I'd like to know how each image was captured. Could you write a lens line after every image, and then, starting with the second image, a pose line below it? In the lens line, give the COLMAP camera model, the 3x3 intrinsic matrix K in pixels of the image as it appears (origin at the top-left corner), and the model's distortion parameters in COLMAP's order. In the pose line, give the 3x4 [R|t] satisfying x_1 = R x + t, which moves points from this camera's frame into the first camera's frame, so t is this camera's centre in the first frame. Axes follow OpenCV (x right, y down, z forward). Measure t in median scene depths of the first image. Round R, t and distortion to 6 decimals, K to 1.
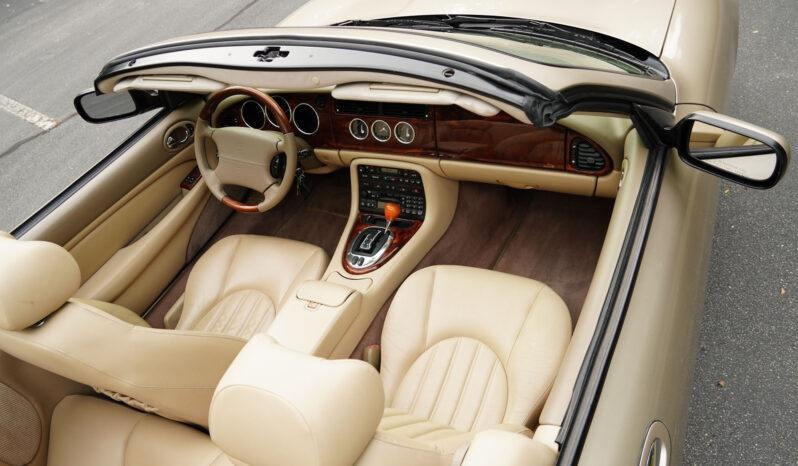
lens RADIAL K [[599.1, 0, 399.0], [0, 599.1, 233.0], [0, 0, 1]] dist [-0.046507, 0.056601]
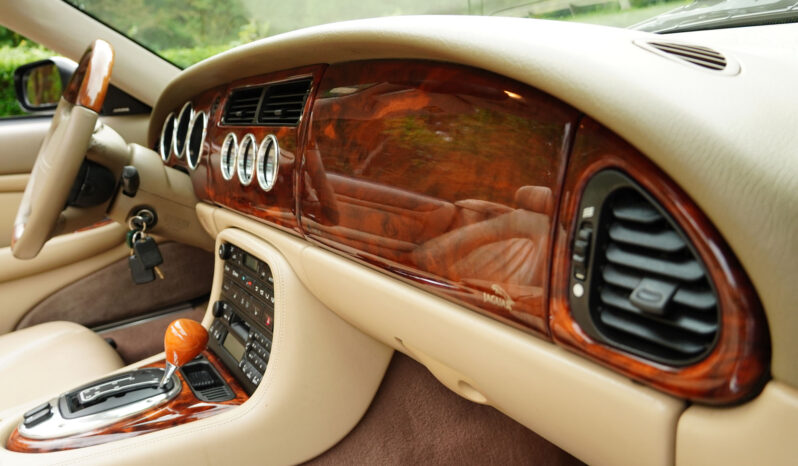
lens RADIAL K [[599.1, 0, 399.0], [0, 599.1, 233.0], [0, 0, 1]] dist [-0.046507, 0.056601]
pose [[0.834129, 0.253318, -0.489959, 0.287905], [-0.432623, 0.851505, -0.296273, -0.040892], [0.342151, 0.459097, 0.819856, 0.682156]]
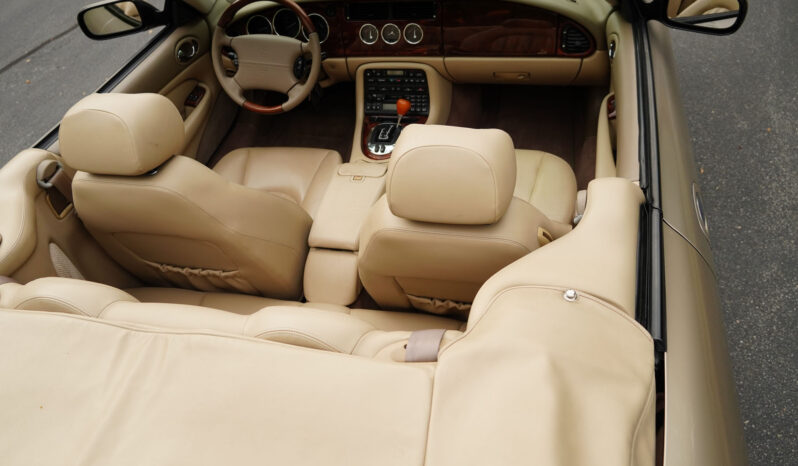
lens RADIAL K [[599.1, 0, 399.0], [0, 599.1, 233.0], [0, 0, 1]] dist [-0.046507, 0.056601]
pose [[0.975921, -0.076729, 0.204182, -0.267510], [0.077367, 0.996991, 0.004869, 0.195651], [-0.203941, 0.011045, 0.978921, -0.099826]]
